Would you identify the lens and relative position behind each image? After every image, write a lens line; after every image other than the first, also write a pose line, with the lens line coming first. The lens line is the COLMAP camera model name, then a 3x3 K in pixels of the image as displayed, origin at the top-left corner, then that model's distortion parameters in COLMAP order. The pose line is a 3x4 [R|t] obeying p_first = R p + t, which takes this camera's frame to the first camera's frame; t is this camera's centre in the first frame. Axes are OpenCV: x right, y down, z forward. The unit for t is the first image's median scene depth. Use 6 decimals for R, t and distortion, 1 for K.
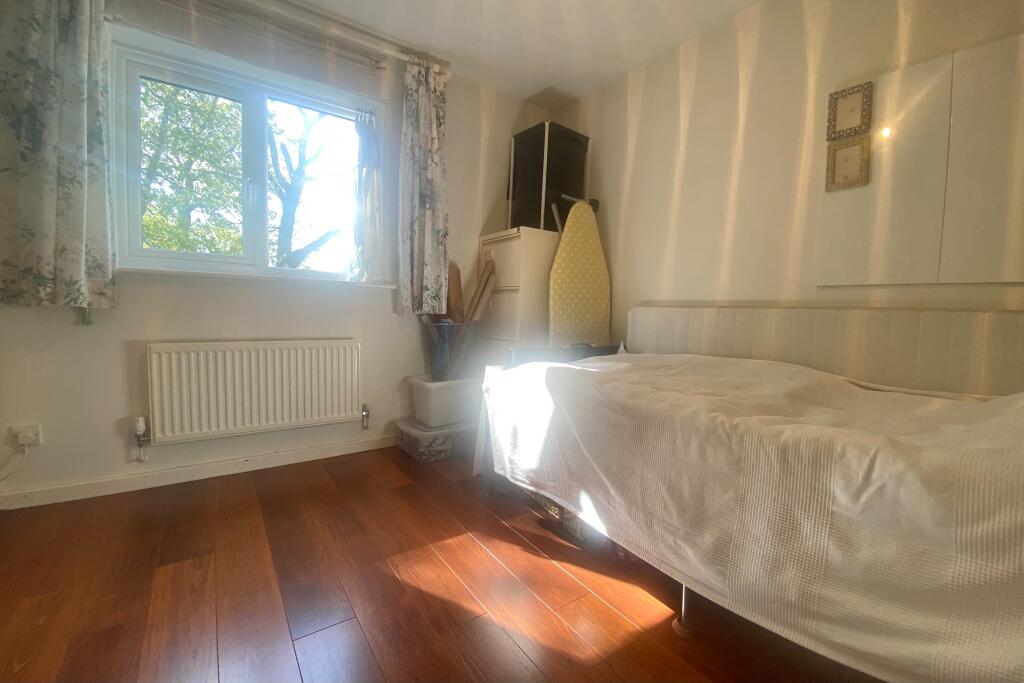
lens RADIAL K [[416.1, 0, 509.4], [0, 416.1, 342.1], [0, 0, 1]] dist [0.034830, -0.027762]
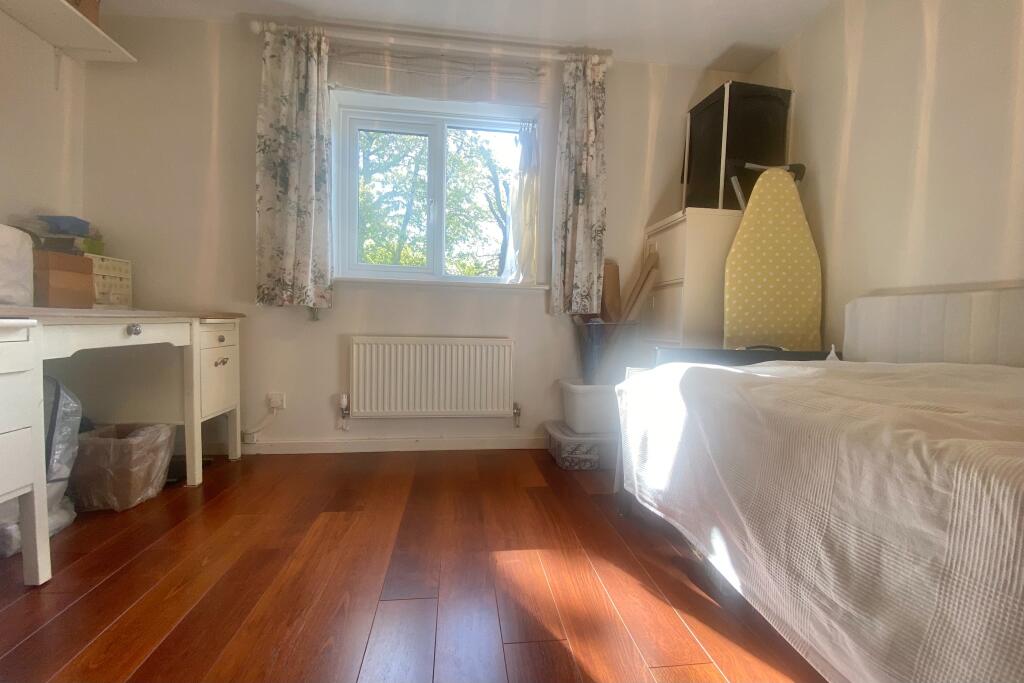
lens RADIAL K [[420.5, 0, 509.0], [0, 420.5, 343.1], [0, 0, 1]] dist [0.028726, -0.029341]
pose [[0.880276, 0.014374, -0.474244, 0.127805], [-0.034963, 0.998789, -0.034623, 0.040843], [0.473172, 0.047059, 0.879712, 0.086812]]
